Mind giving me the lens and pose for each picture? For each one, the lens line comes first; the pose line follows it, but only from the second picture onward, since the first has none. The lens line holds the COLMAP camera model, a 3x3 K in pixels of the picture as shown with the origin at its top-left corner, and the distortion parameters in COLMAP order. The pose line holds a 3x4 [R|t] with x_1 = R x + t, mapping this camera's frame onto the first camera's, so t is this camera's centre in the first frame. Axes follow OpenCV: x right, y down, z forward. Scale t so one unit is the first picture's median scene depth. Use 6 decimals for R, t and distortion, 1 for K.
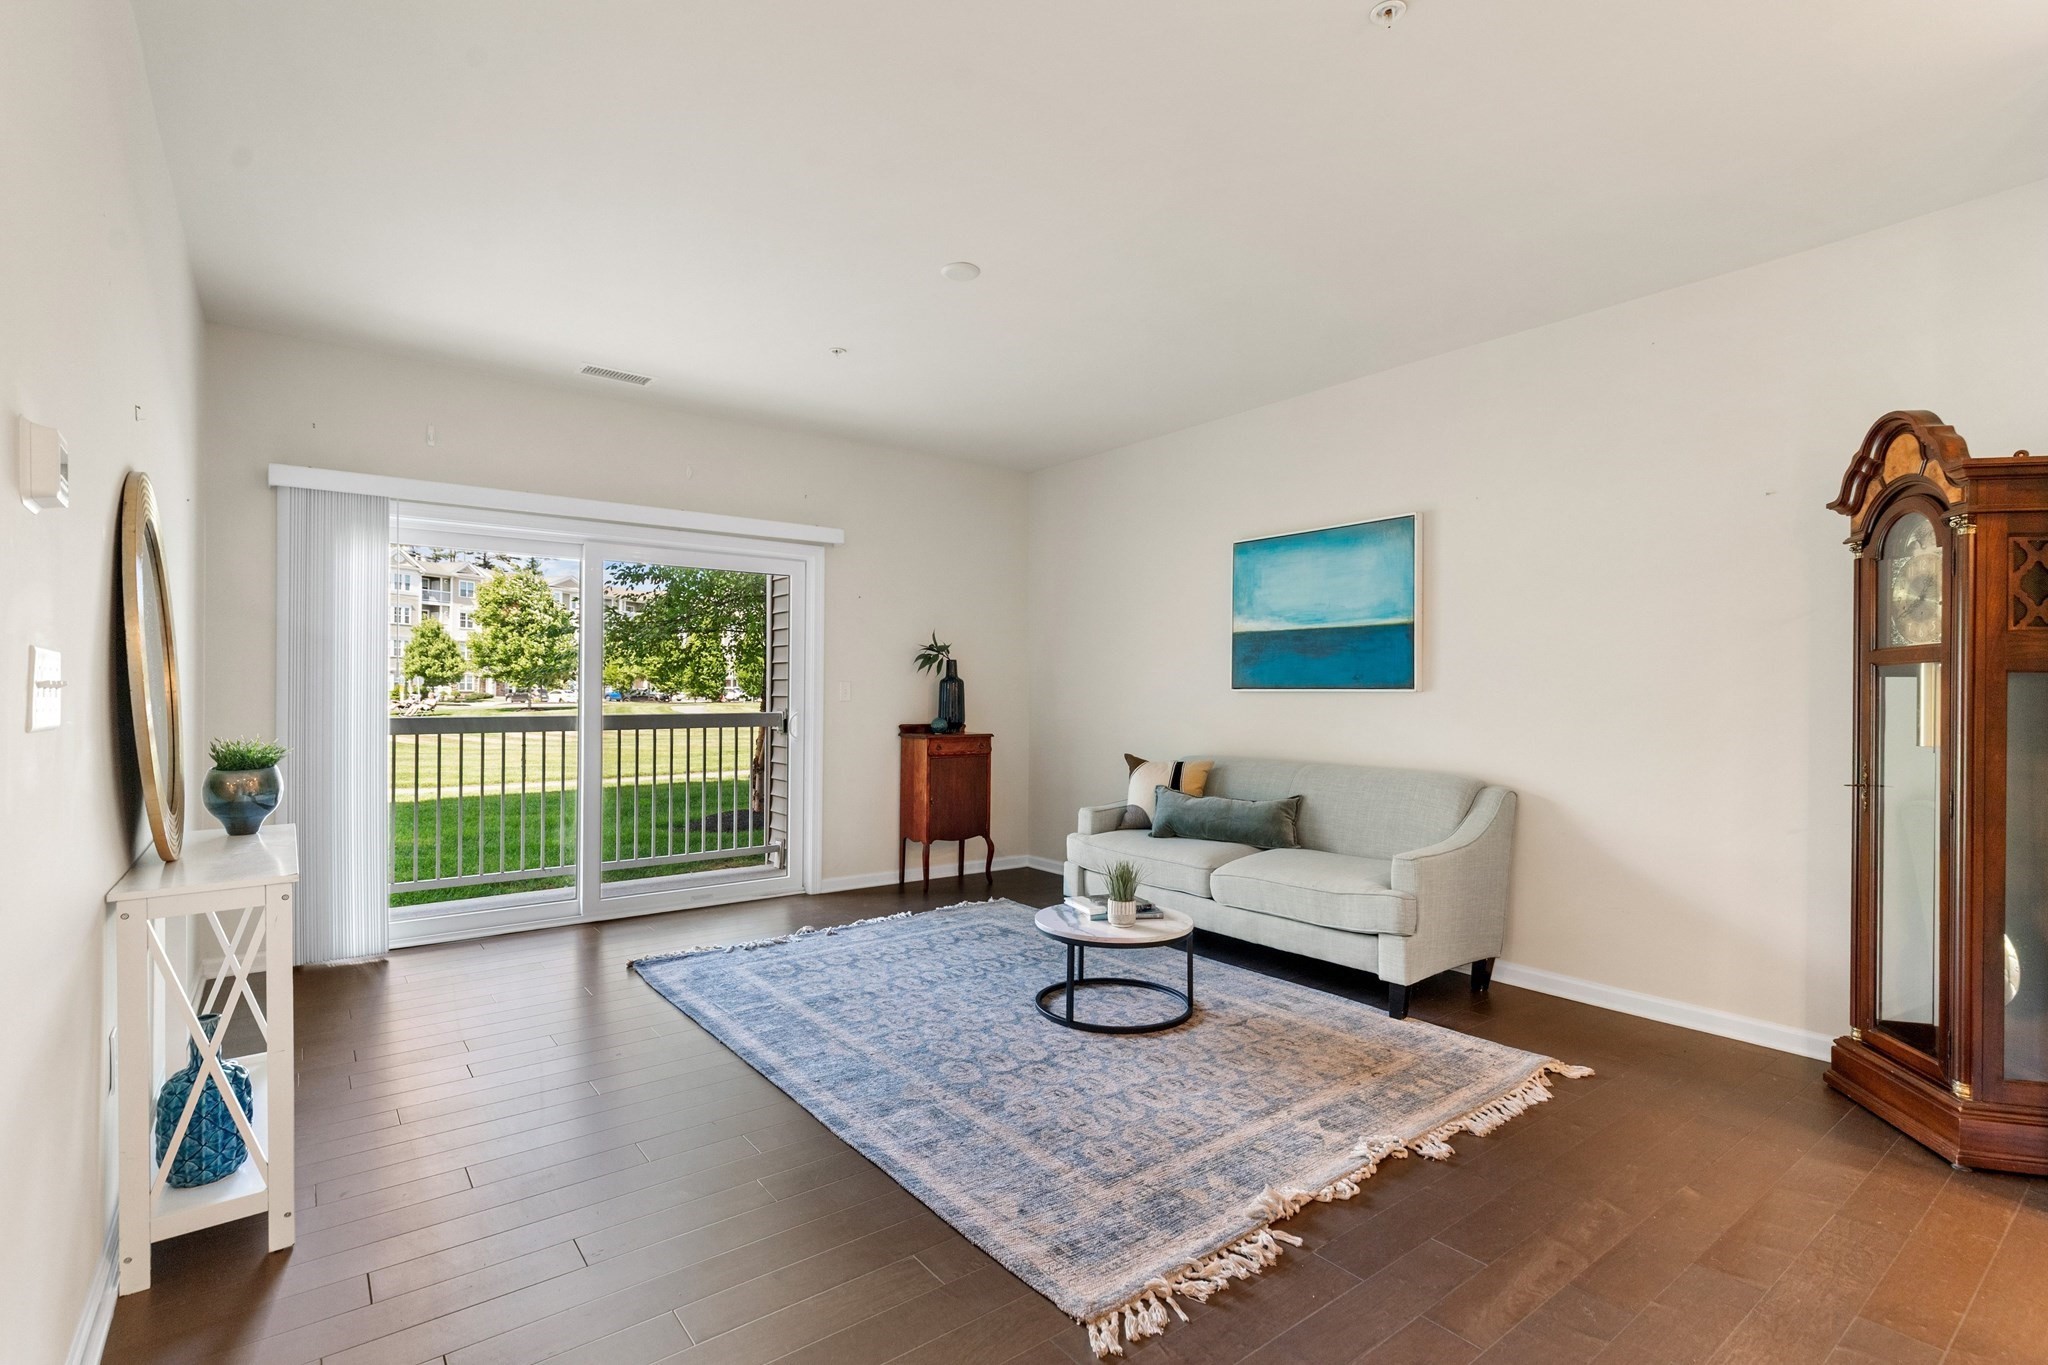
lens RADIAL K [[945.8, 0, 1014.3], [0, 945.8, 691.3], [0, 0, 1]] dist [0.009920, -0.000091]
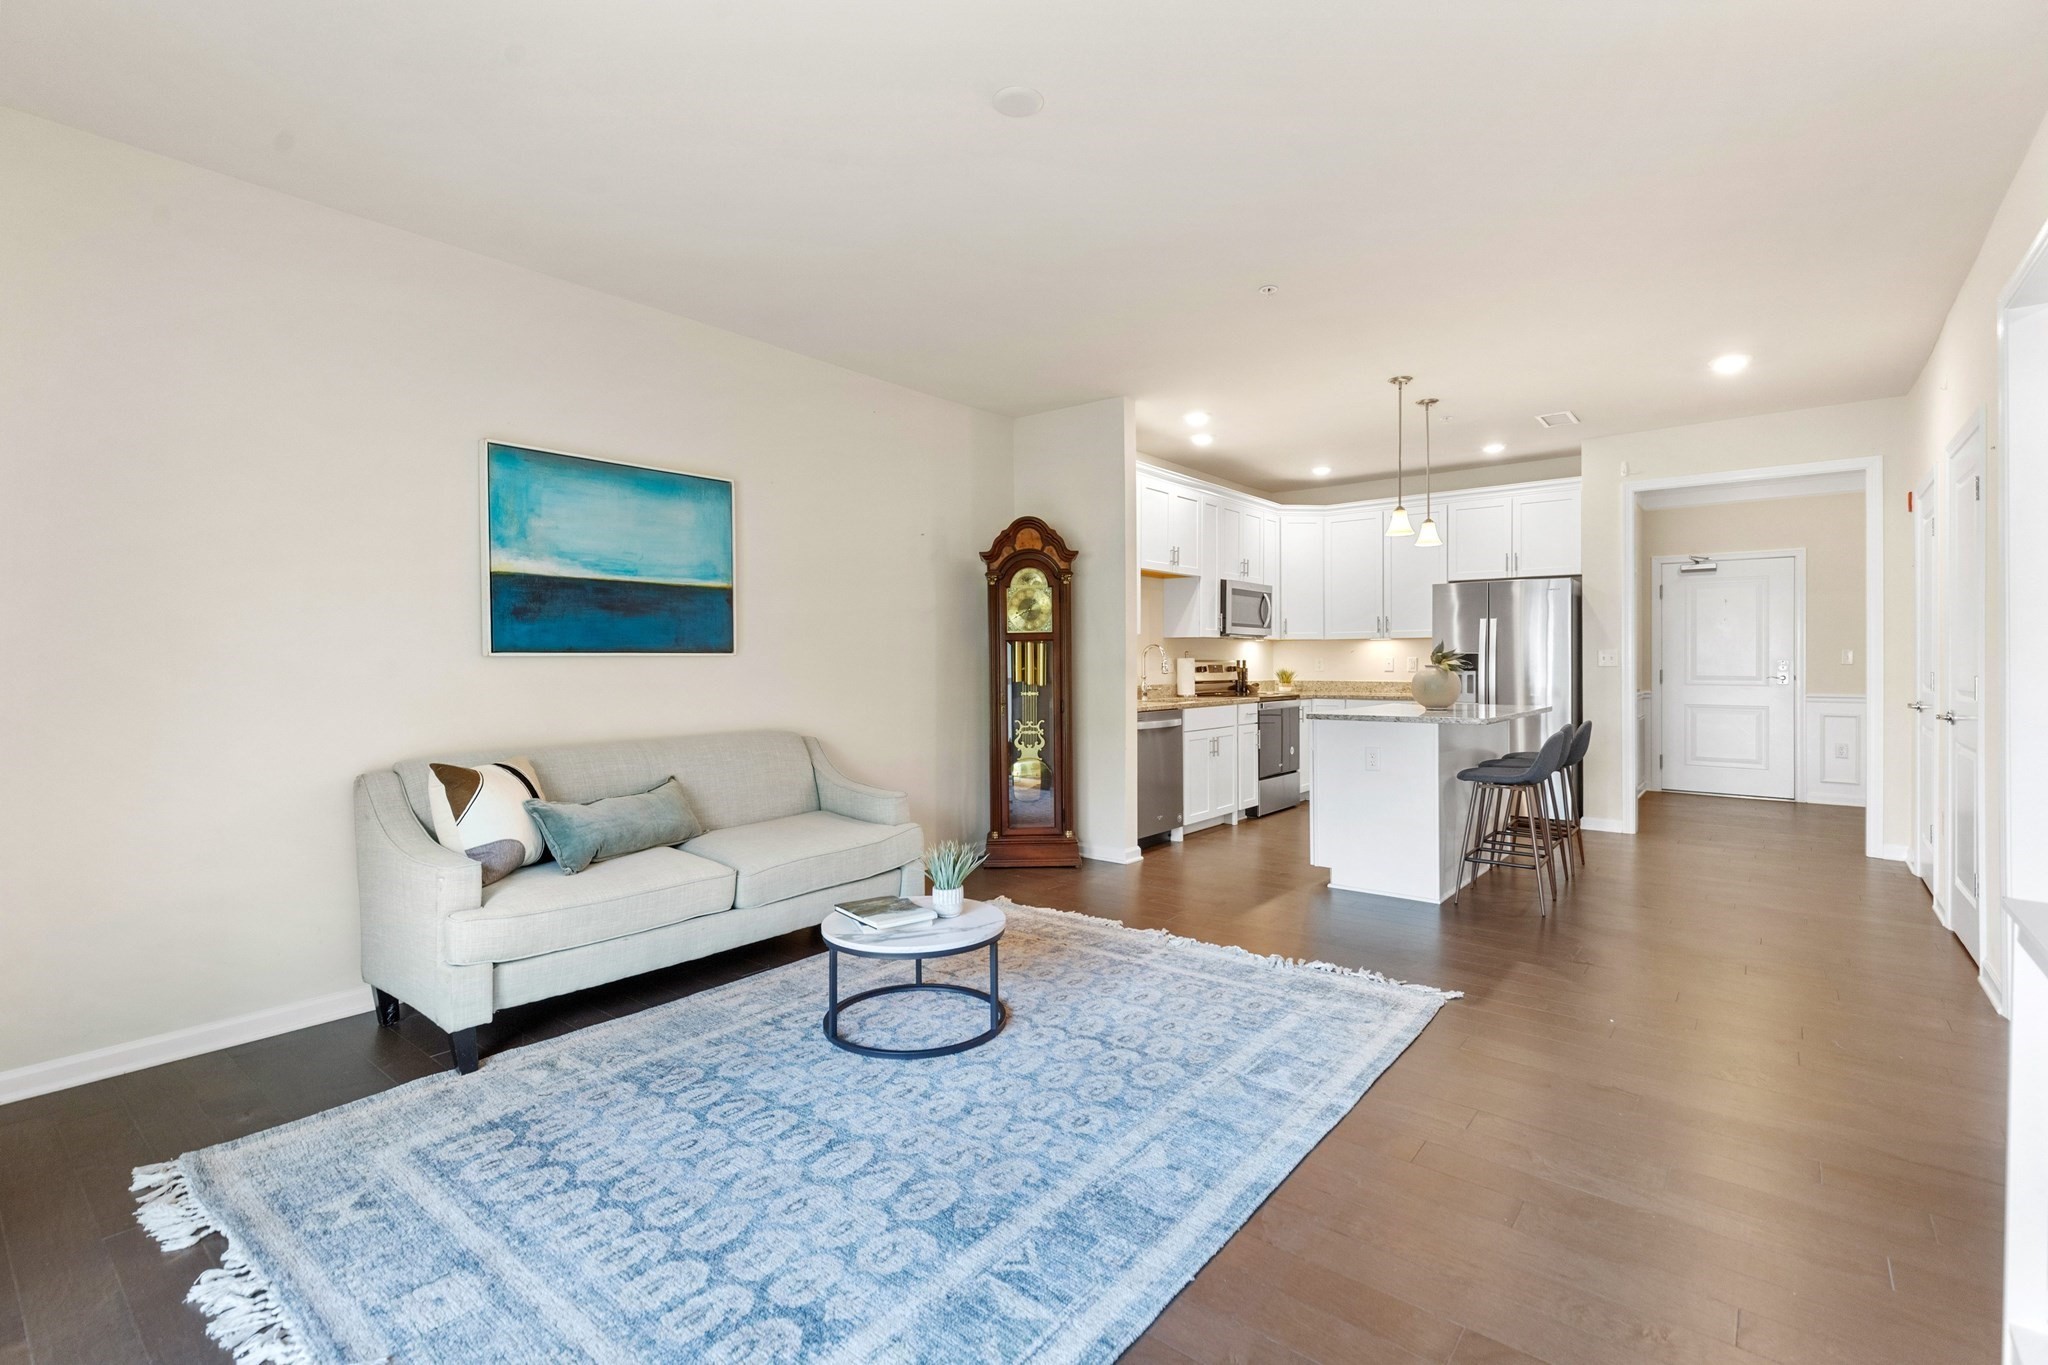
lens RADIAL K [[931.7, 0, 1017.5], [0, 931.7, 661.0], [0, 0, 1]] dist [0.011844, -0.000070]
pose [[-0.231346, -0.008133, 0.972838, -0.628491], [-0.000696, 0.999966, 0.008195, -0.002362], [-0.972871, 0.001219, -0.231343, 0.935914]]
